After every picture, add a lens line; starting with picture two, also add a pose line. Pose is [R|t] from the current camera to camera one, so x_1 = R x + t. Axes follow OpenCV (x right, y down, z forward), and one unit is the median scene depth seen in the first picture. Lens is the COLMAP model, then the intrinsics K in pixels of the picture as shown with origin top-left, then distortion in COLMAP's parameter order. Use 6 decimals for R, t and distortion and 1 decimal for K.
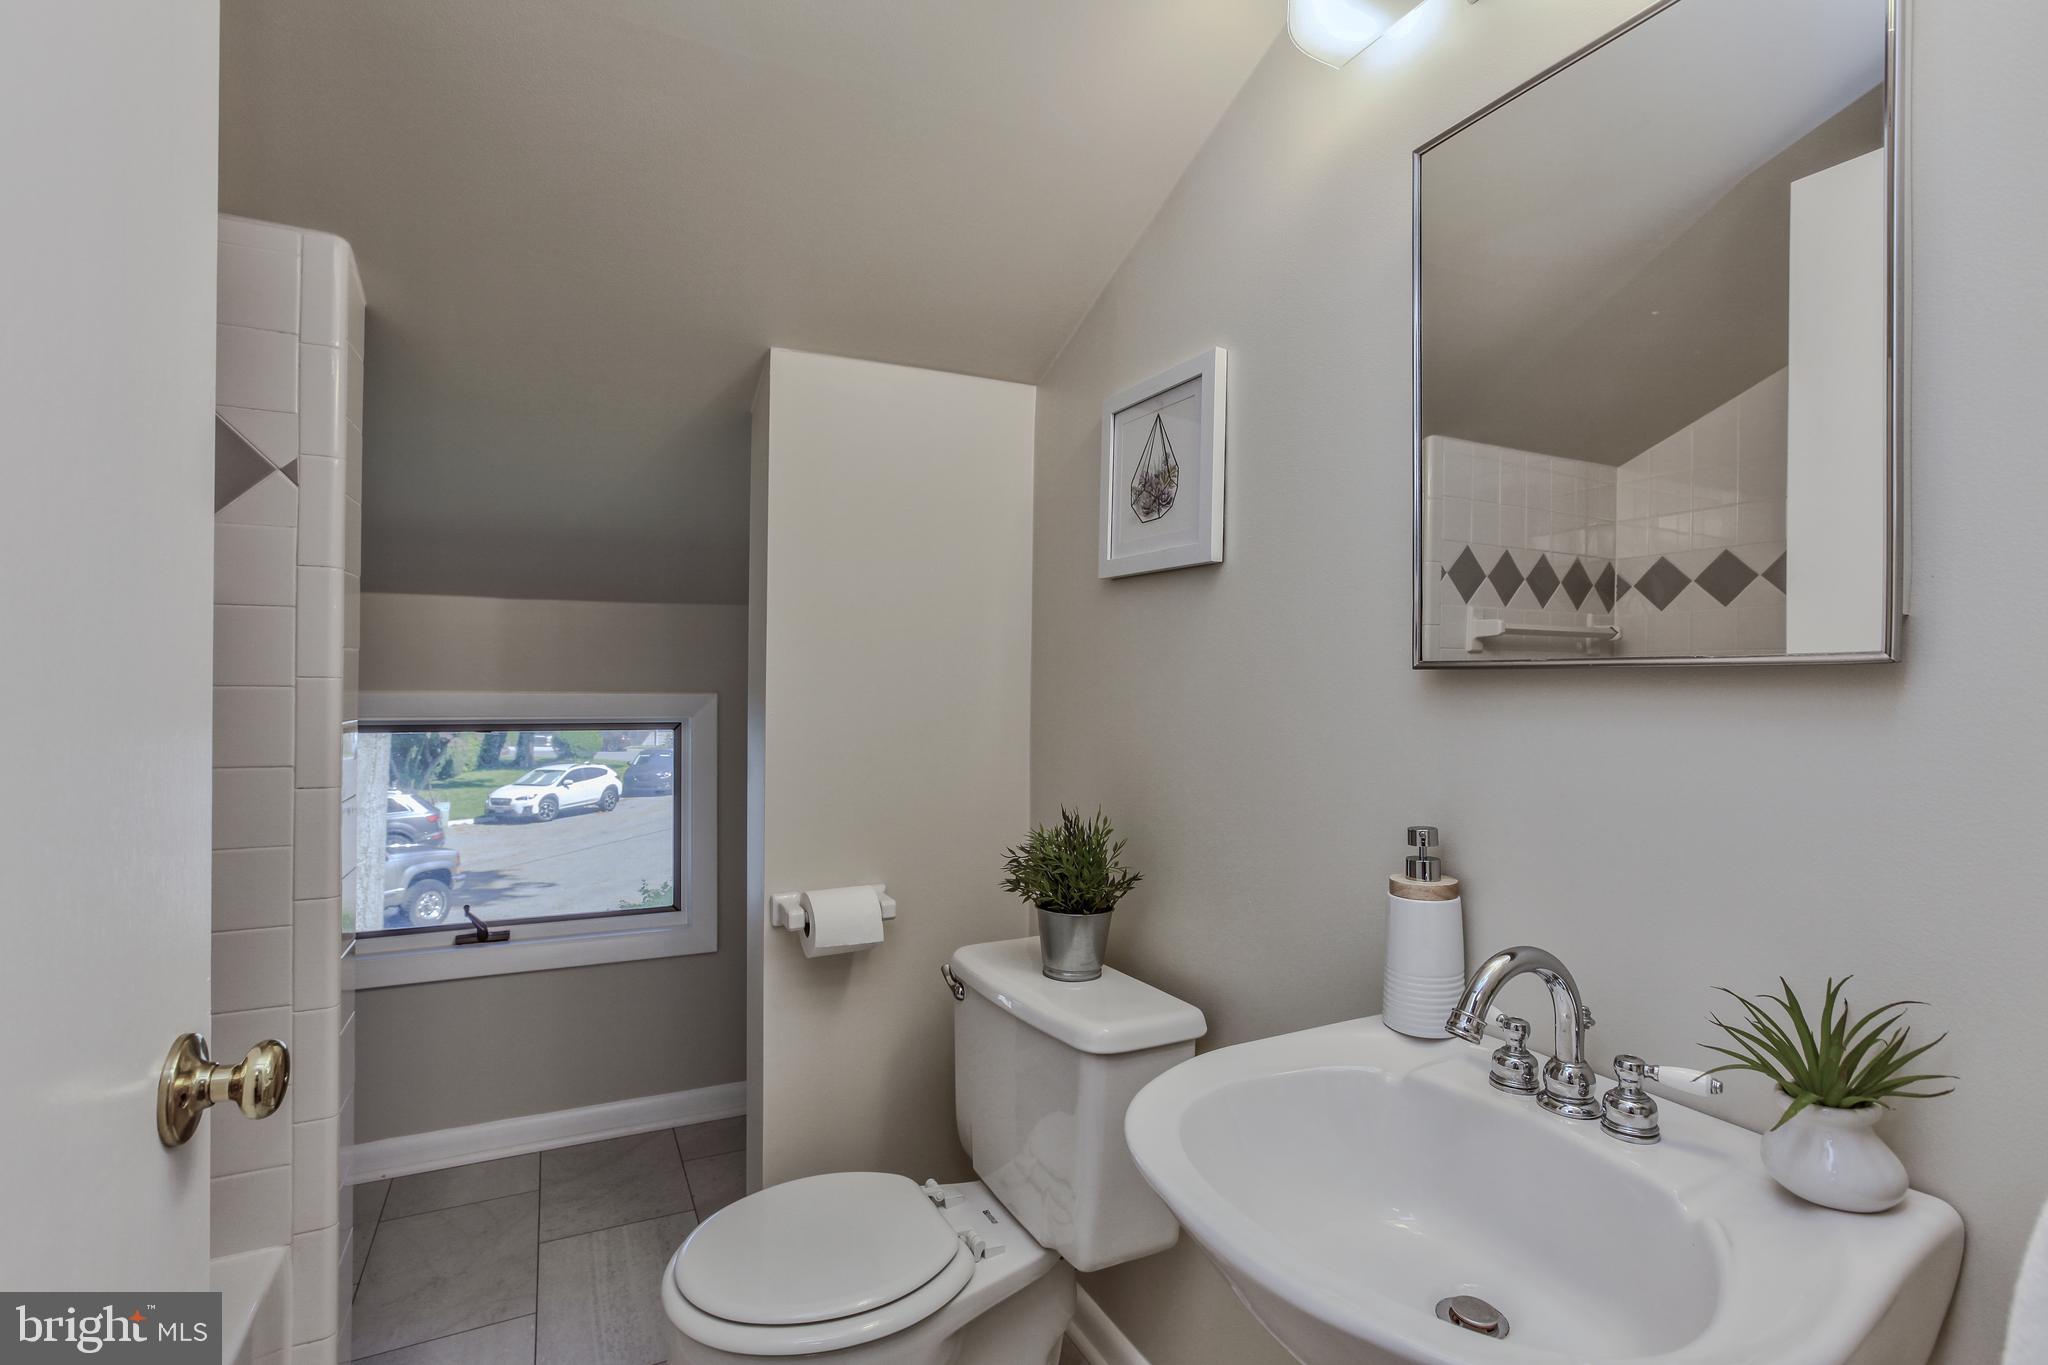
lens RADIAL K [[936.9, 0, 1020.8], [0, 936.9, 675.2], [0, 0, 1]] dist [-0.029062, 0.016179]
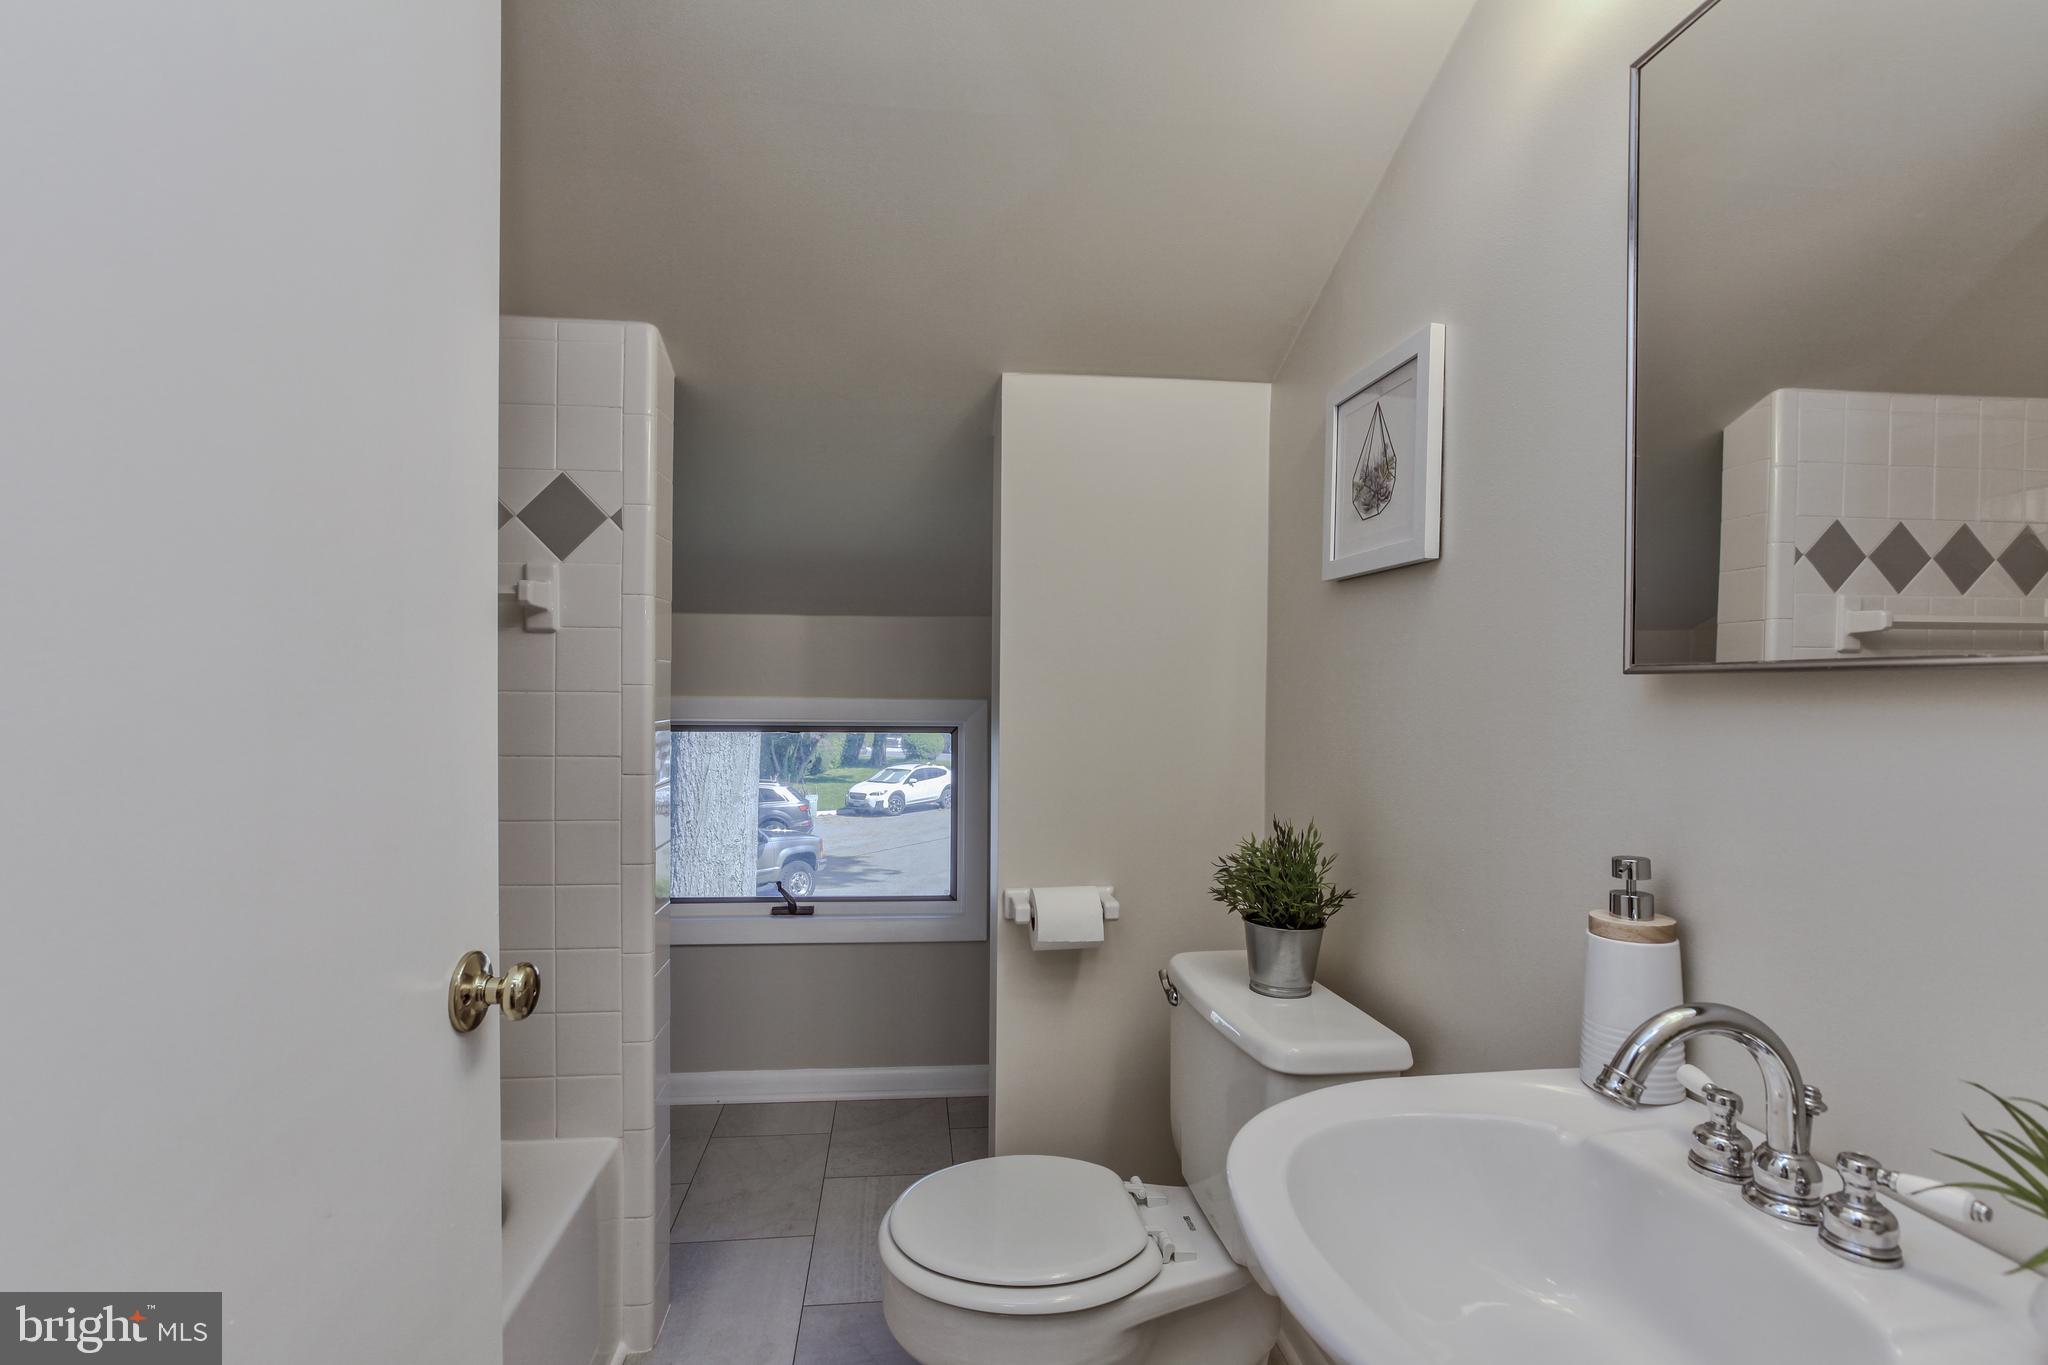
lens RADIAL K [[936.9, 0, 1016.6], [0, 936.9, 691.6], [0, 0, 1]] dist [-0.029062, 0.016179]
pose [[0.941524, 0.001117, -0.336943, 0.126864], [0.002139, 0.999955, 0.009292, 0.000489], [0.336938, -0.009469, 0.941479, 0.001114]]
